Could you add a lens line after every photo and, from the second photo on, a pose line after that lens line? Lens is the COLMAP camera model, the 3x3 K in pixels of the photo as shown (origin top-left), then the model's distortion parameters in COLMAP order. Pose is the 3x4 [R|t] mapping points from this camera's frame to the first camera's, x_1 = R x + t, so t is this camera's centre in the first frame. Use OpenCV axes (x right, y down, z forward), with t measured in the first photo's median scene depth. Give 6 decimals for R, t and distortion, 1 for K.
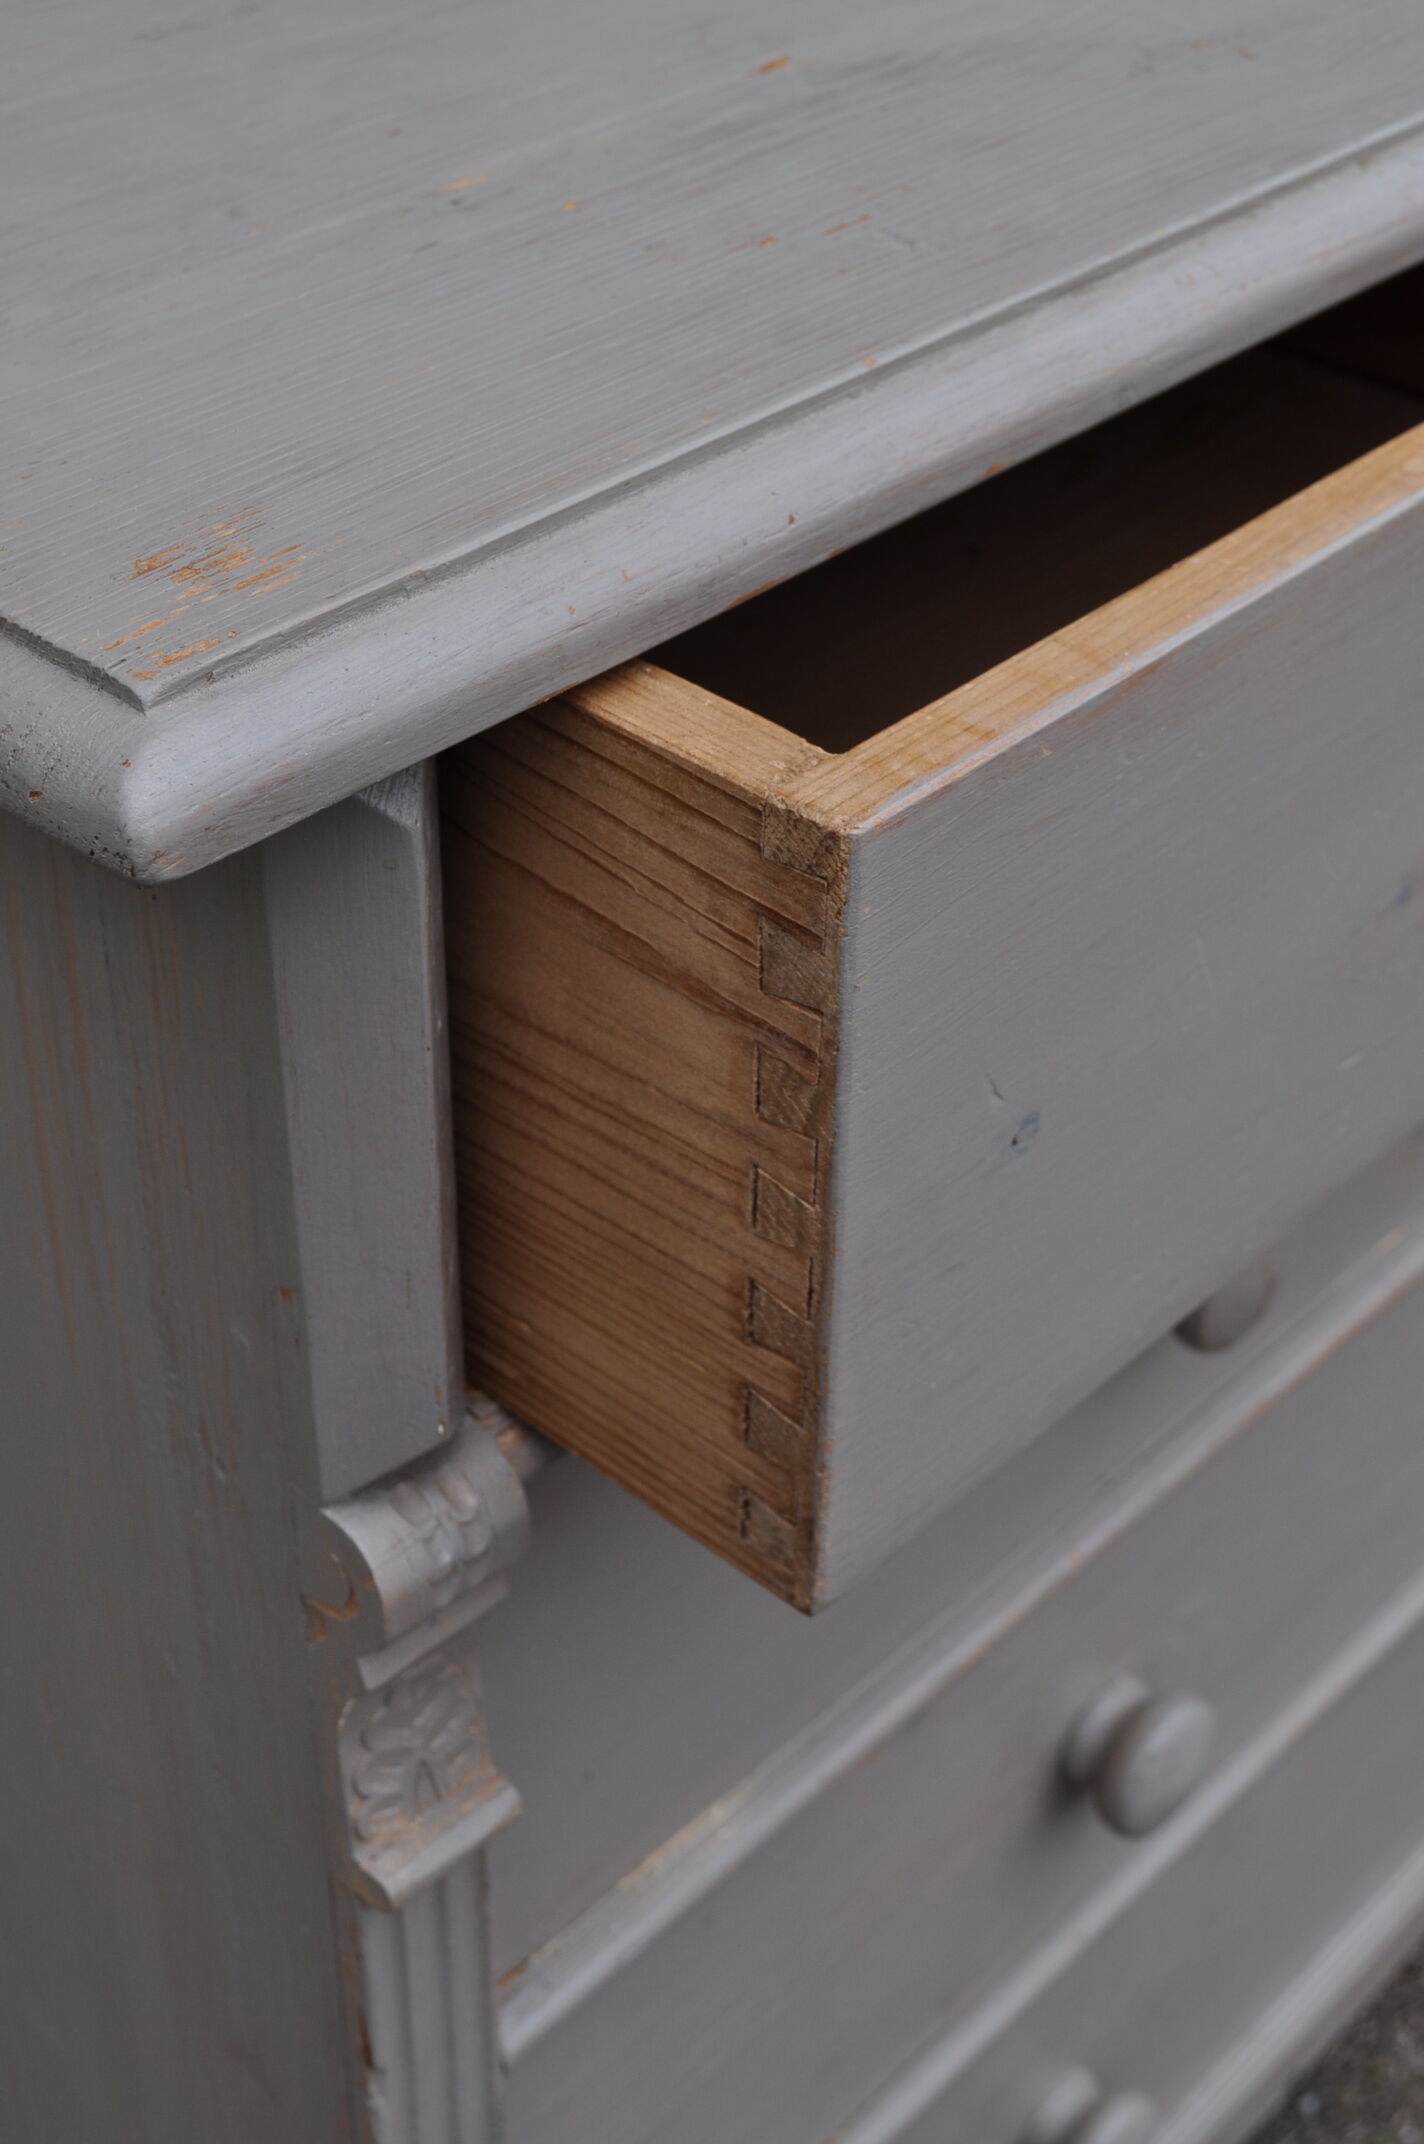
lens RADIAL K [[3031.8, 0, 711.9], [0, 3031.8, 1067.8], [0, 0, 1]] dist [-0.014067, 0.000000]
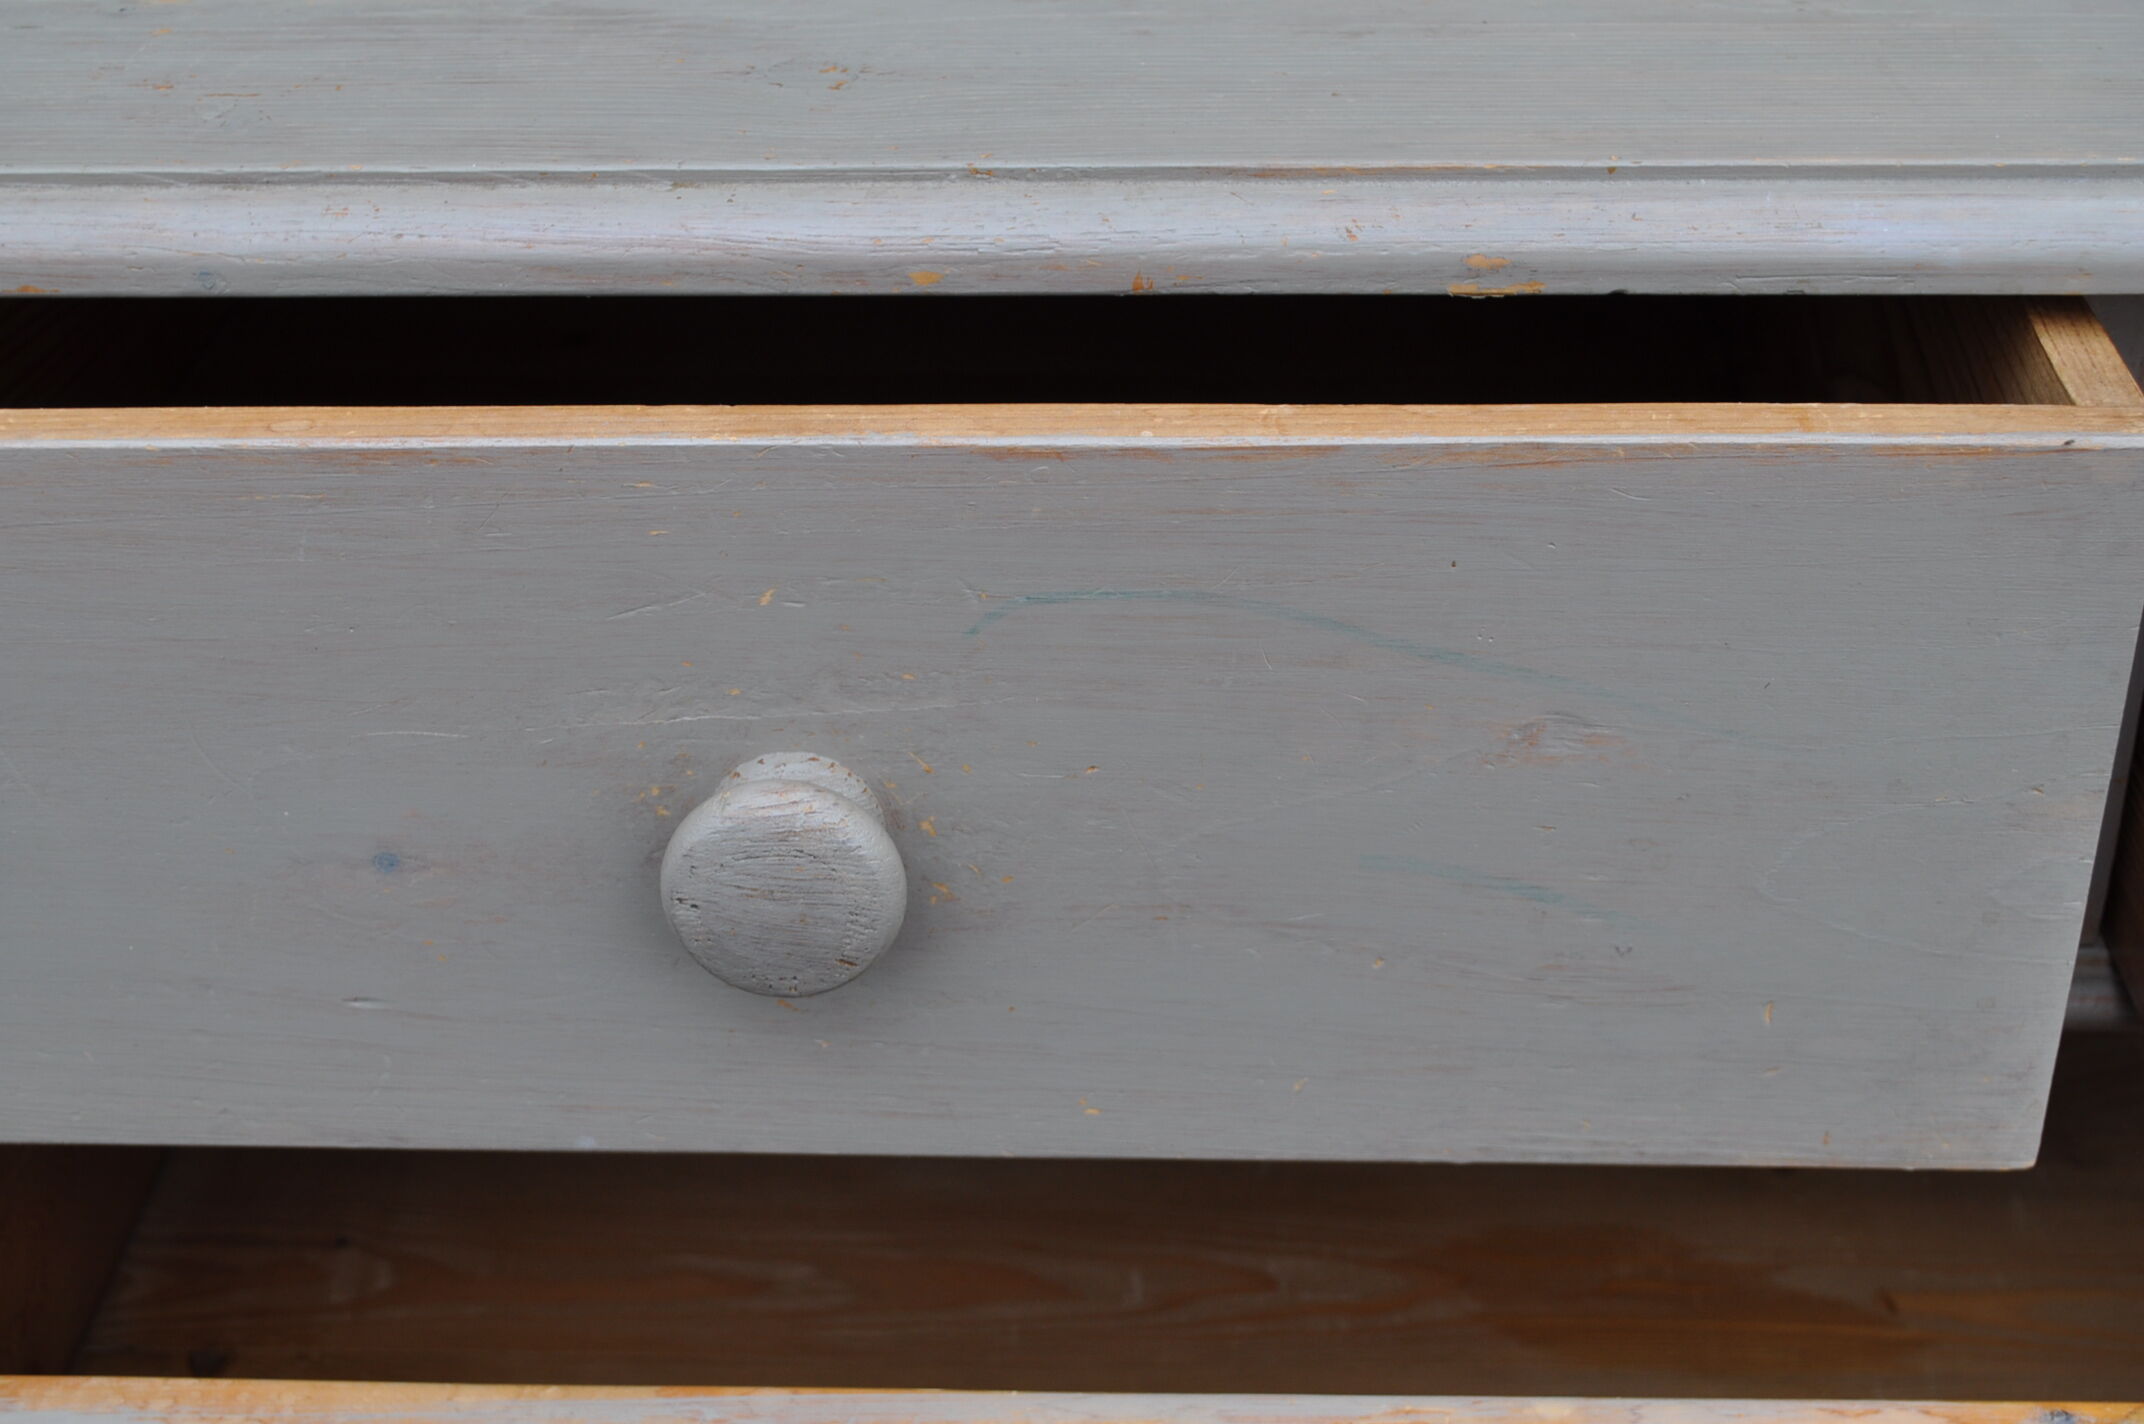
lens RADIAL K [[3031.8, 0, 1074.8], [0, 3031.8, 713.5], [0, 0, 1]] dist [-0.014067, 0.000000]
pose [[0.637988, 0.365144, -0.677968, 1.214527], [-0.432661, 0.898292, 0.076660, -0.319144], [0.637005, 0.244422, 0.731083, 0.453453]]
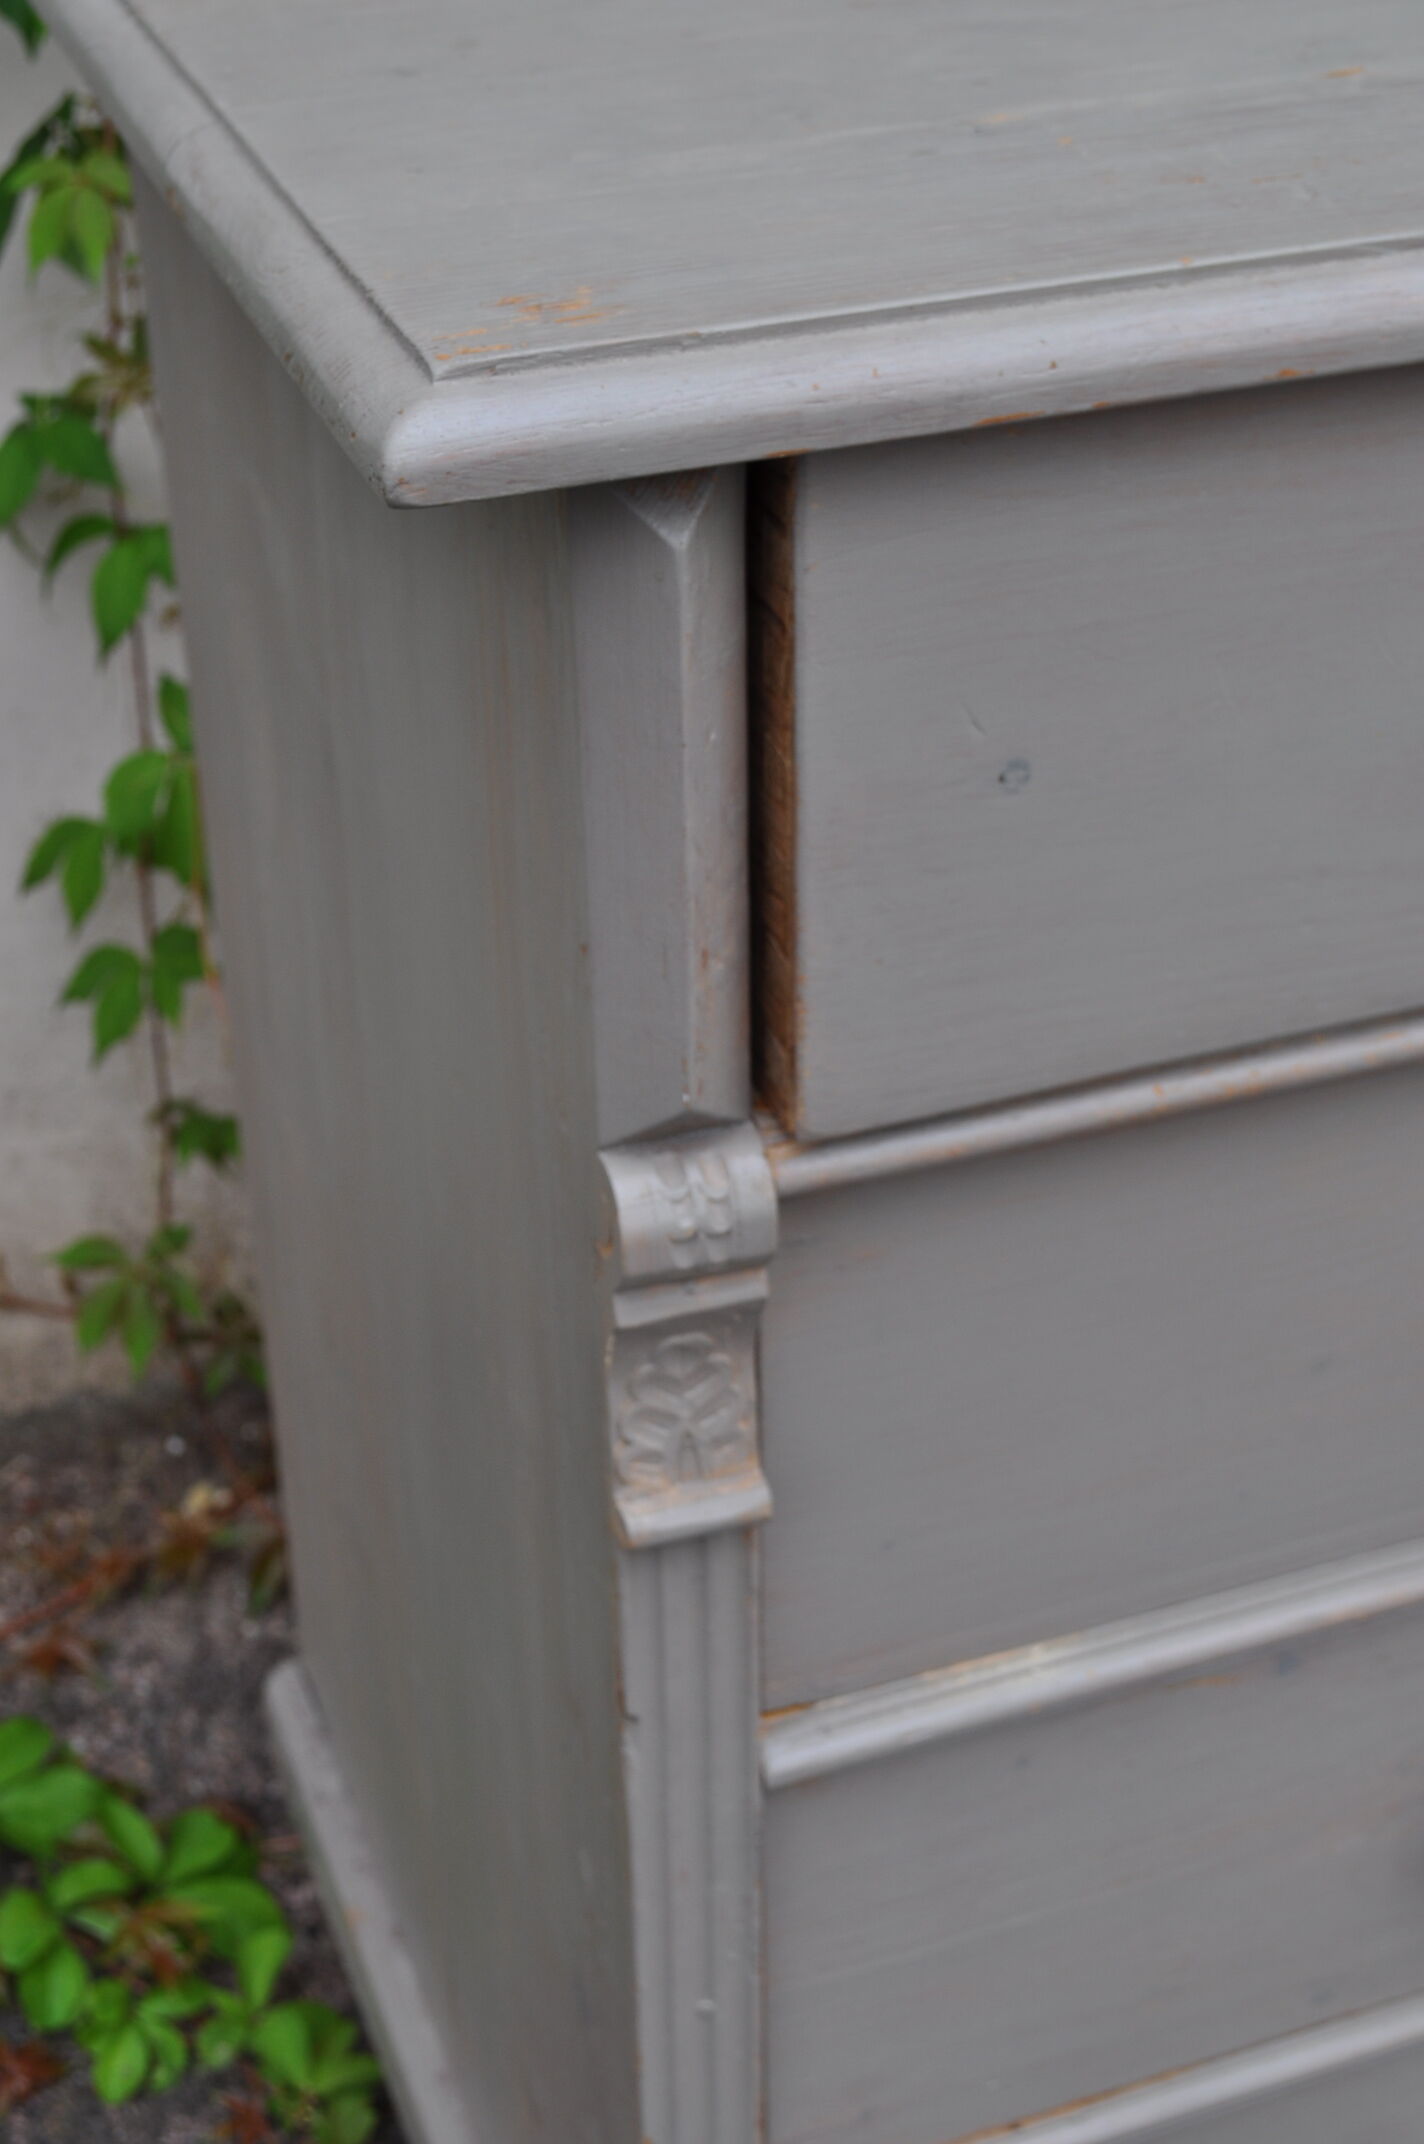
lens RADIAL K [[3031.8, 0, 713.0], [0, 3031.8, 1075.9], [0, 0, 1]] dist [-0.014067, 0.000000]
pose [[0.895212, 0.223218, -0.385707, 0.406482], [-0.248405, 0.968524, -0.016029, 0.135194], [0.369988, 0.110161, 0.922482, -0.113424]]
